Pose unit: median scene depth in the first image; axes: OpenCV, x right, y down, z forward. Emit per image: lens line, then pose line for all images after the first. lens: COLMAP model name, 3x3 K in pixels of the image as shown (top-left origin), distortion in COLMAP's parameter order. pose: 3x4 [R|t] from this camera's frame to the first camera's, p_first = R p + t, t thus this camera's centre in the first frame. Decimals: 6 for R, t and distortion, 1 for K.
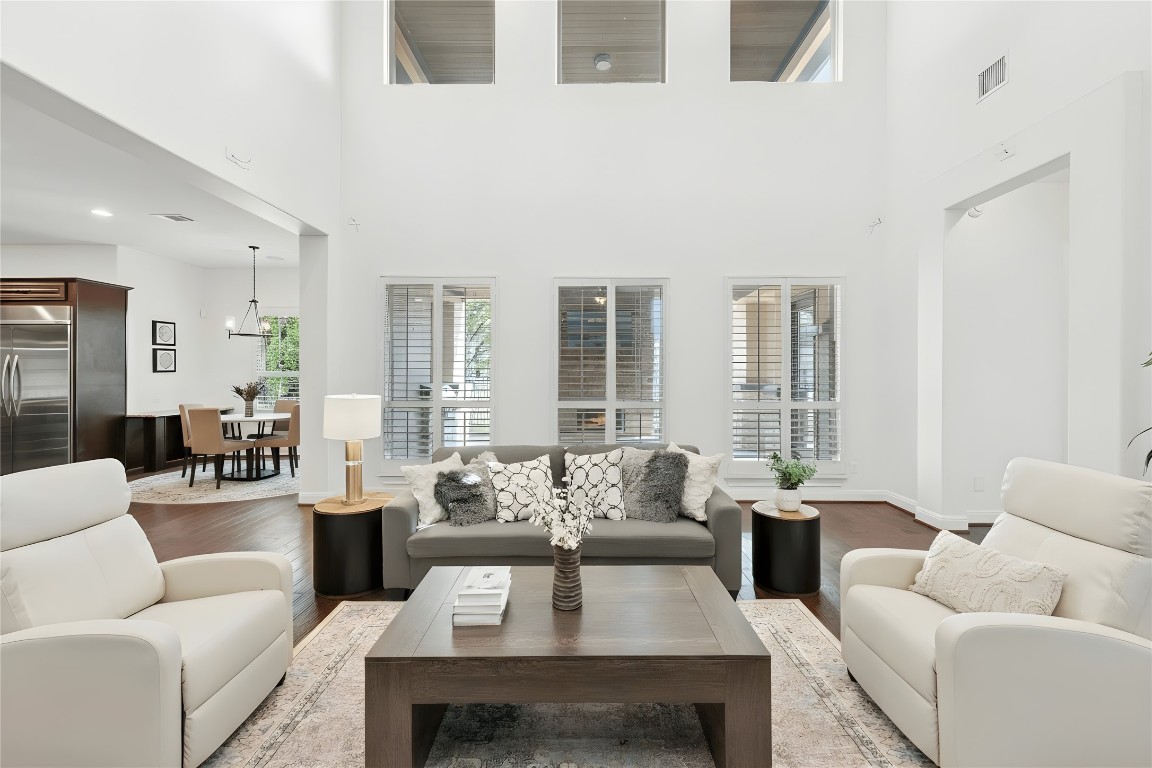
lens RADIAL K [[469.5, 0, 577.2], [0, 469.5, 380.2], [0, 0, 1]] dist [-0.001792, -0.000250]
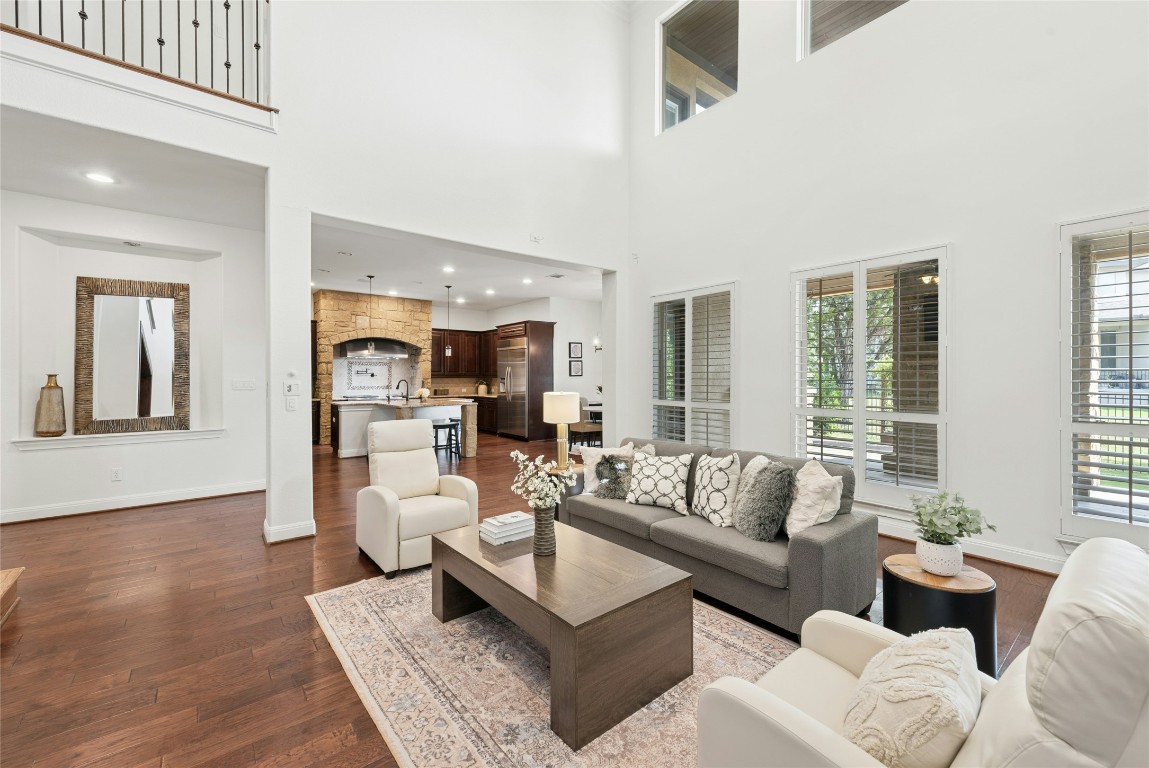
lens RADIAL K [[468.3, 0, 573.5], [0, 468.3, 379.1], [0, 0, 1]] dist [-0.001792, -0.000250]
pose [[0.620471, 0.001733, -0.784227, 0.399779], [-0.008847, 0.999949, -0.004789, -0.000758], [0.784179, 0.009910, 0.620455, 0.093000]]
